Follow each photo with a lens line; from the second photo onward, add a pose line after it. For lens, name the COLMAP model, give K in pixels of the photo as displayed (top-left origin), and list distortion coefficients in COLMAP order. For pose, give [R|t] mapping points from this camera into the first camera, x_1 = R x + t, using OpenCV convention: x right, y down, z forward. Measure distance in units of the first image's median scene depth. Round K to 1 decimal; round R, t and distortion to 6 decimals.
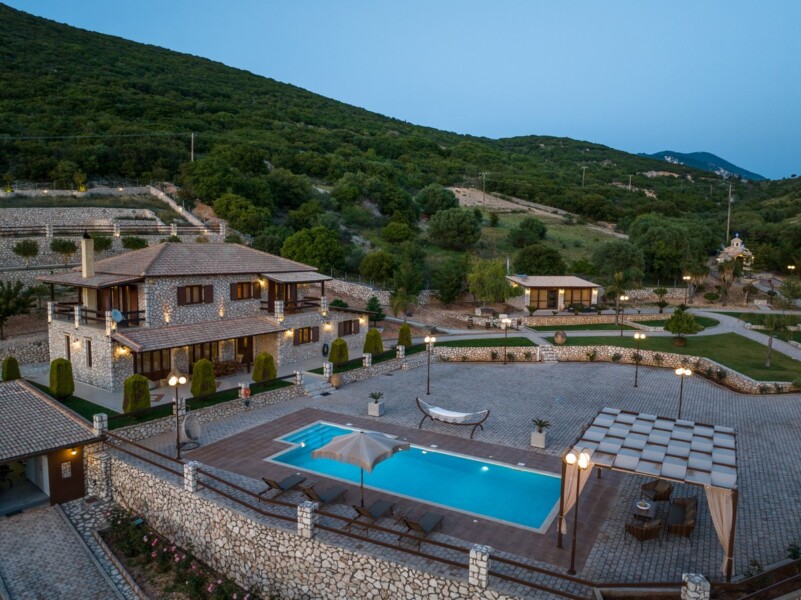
lens RADIAL K [[578.7, 0, 400.5], [0, 578.7, 300.0], [0, 0, 1]] dist [-0.033306, 0.002405]
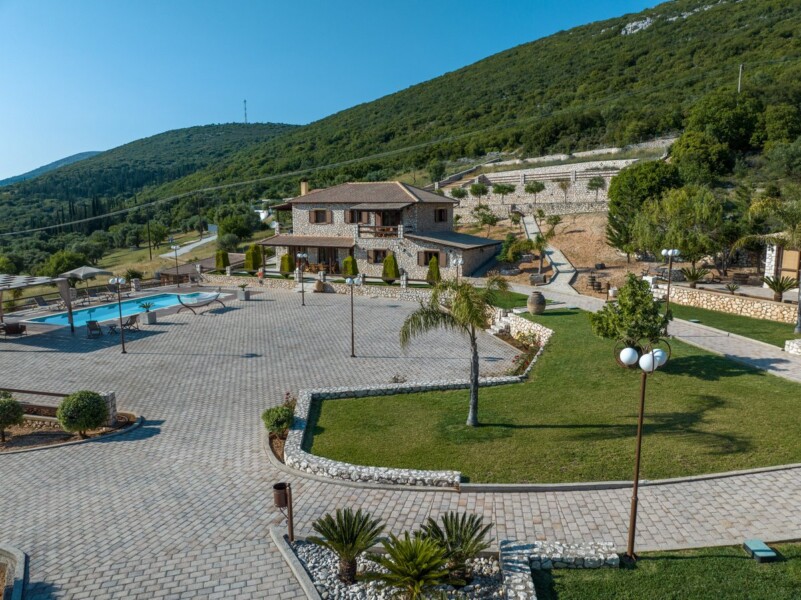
lens RADIAL K [[564.2, 0, 400.5], [0, 564.2, 300.0], [0, 0, 1]] dist [-0.036625, 0.002655]
pose [[0.123871, 0.142354, -0.982034, 1.031066], [-0.090430, 0.987158, 0.131690, -0.007481], [0.988169, 0.072493, 0.135154, 0.935172]]
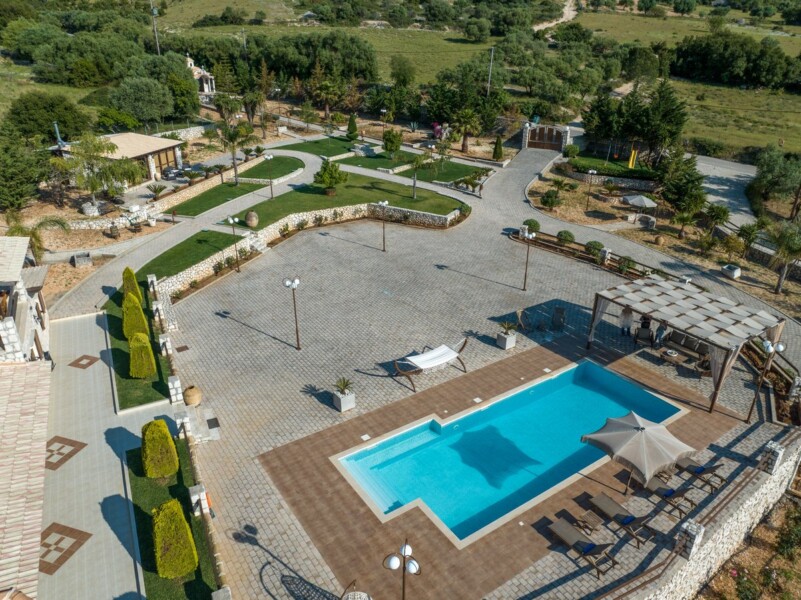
lens RADIAL K [[564.2, 0, 400.5], [0, 564.2, 300.0], [0, 0, 1]] dist [-0.036625, 0.002655]
pose [[0.449061, -0.391314, 0.803254, -0.424016], [0.100423, 0.915404, 0.389808, -0.159748], [-0.887840, -0.094382, 0.450370, 0.489488]]
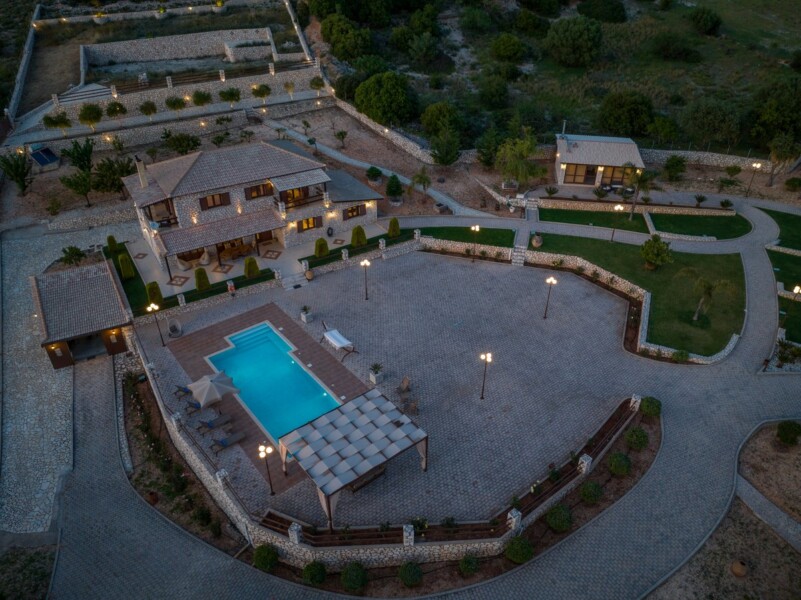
lens RADIAL K [[564.2, 0, 400.5], [0, 564.2, 300.0], [0, 0, 1]] dist [-0.036625, 0.002655]
pose [[0.928741, 0.191794, -0.317263, 0.477951], [-0.024939, 0.886163, 0.462702, -0.393138], [0.369890, -0.421818, 0.827799, -0.040374]]
